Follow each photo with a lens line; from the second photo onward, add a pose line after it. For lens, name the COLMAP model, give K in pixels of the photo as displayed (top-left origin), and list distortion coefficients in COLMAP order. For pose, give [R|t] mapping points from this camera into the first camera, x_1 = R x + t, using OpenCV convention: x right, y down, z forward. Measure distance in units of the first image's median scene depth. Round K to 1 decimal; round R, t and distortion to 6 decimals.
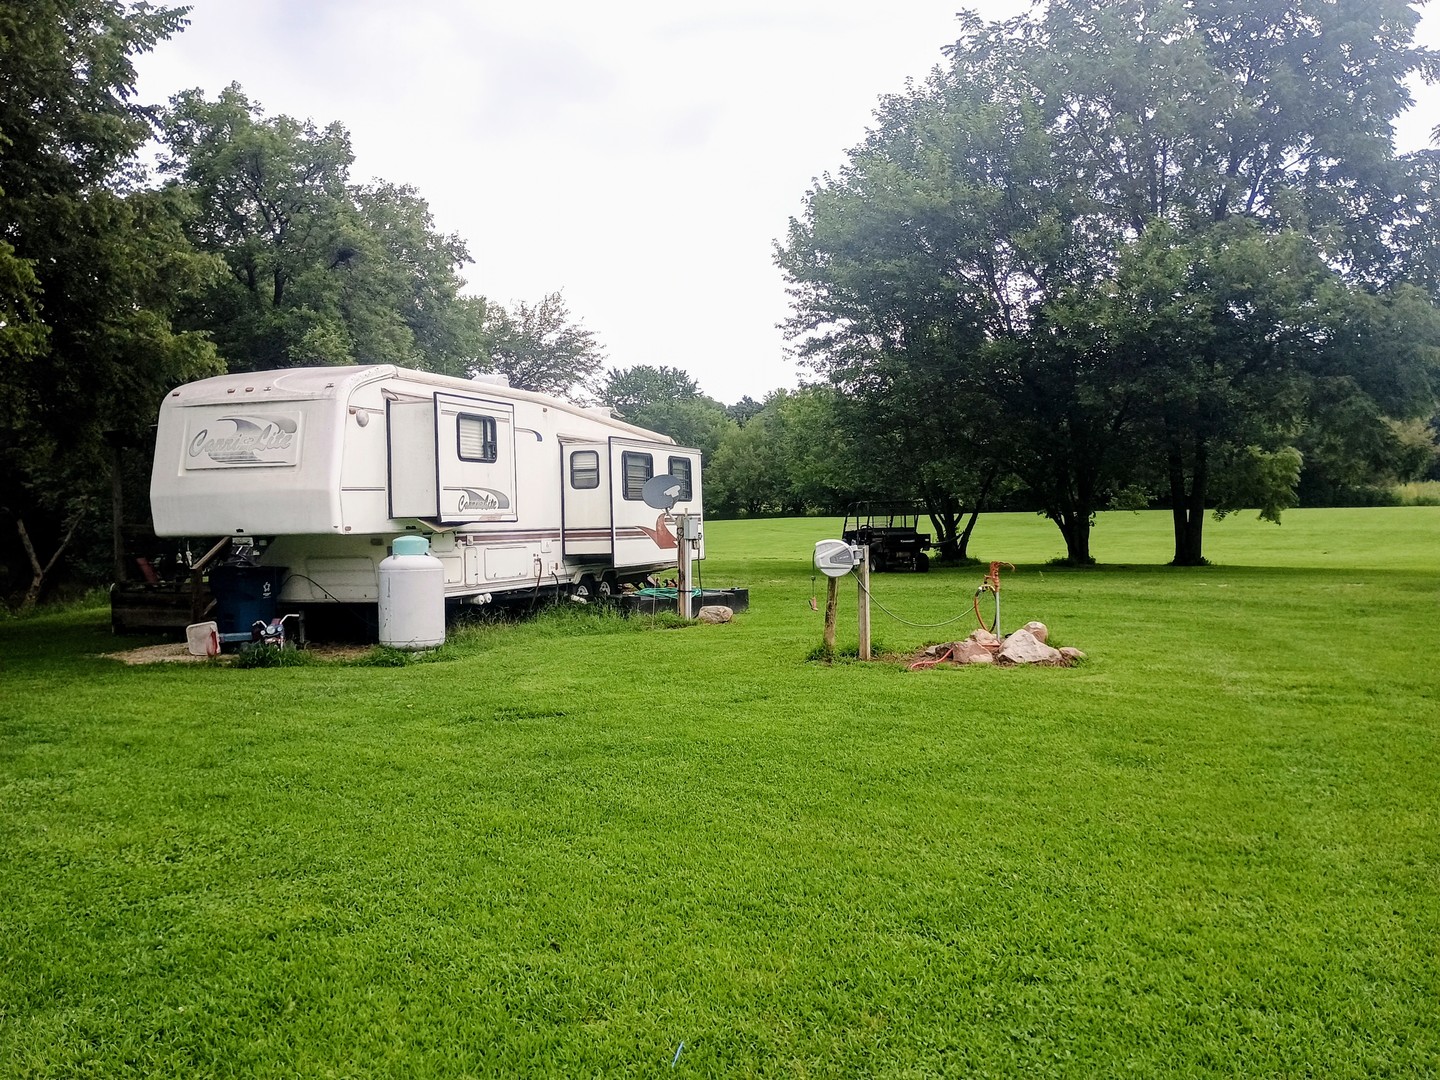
lens RADIAL K [[1240.1, 0, 720.0], [0, 1240.1, 540.0], [0, 0, 1]] dist [0.049530, -0.003094]
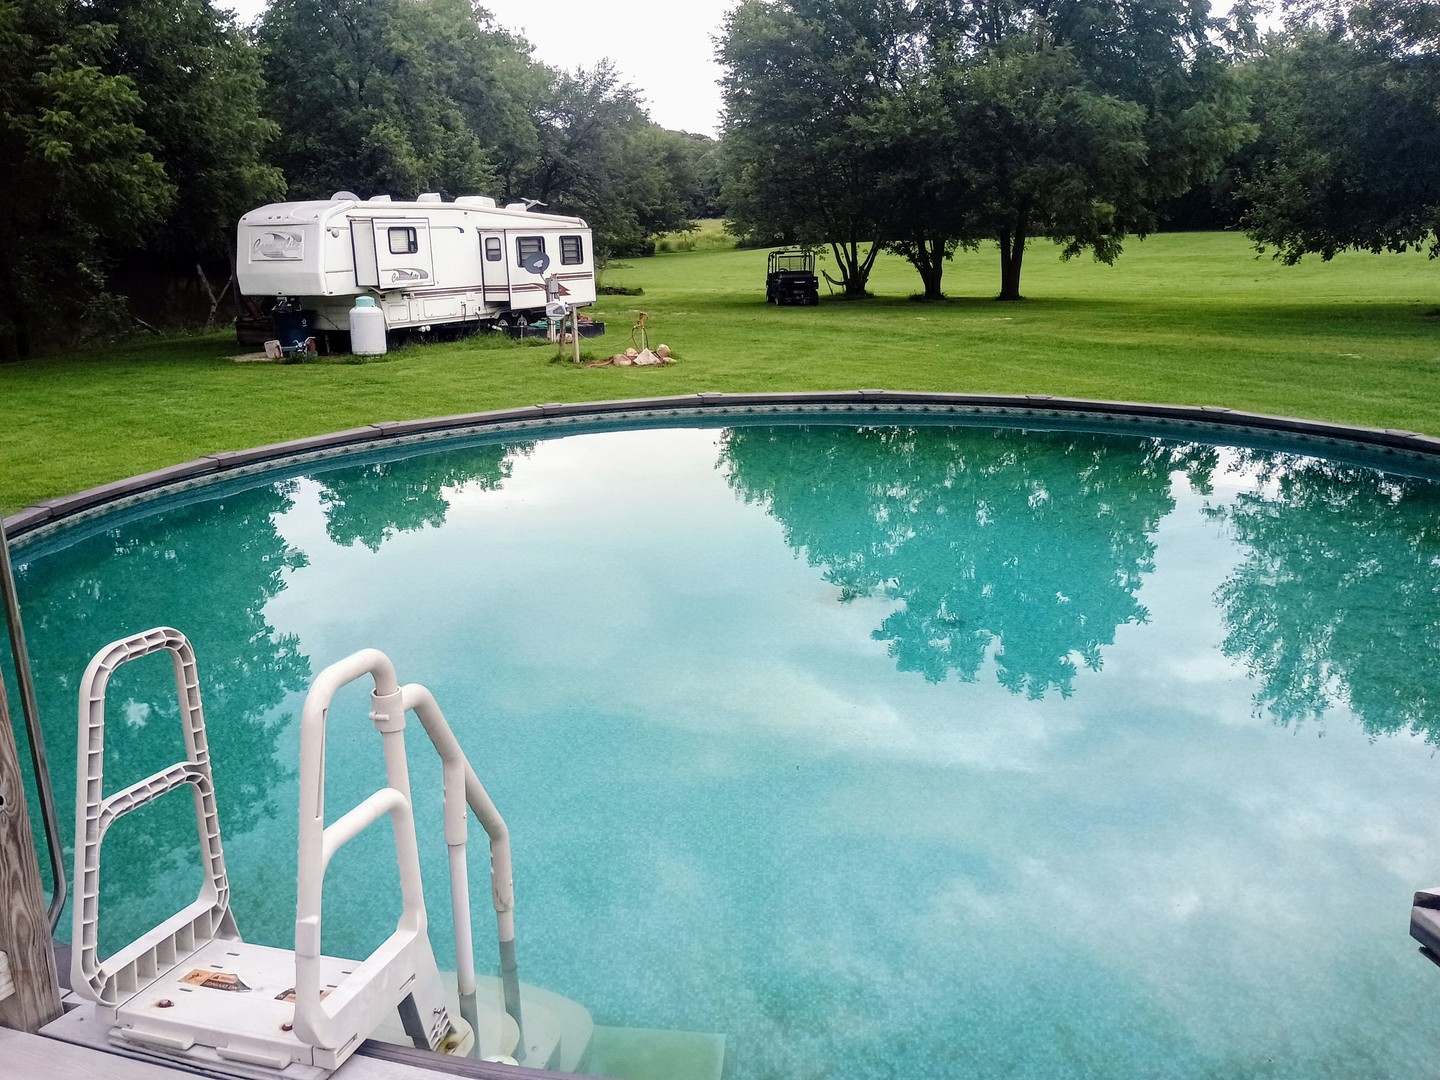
lens RADIAL K [[1240.1, 0, 720.0], [0, 1240.1, 540.0], [0, 0, 1]] dist [0.049530, -0.003094]
pose [[0.989703, 0.026467, -0.140667, 0.523249], [0.005814, 0.974511, 0.224264, -0.059414], [0.143017, -0.222772, 0.964323, -0.783094]]
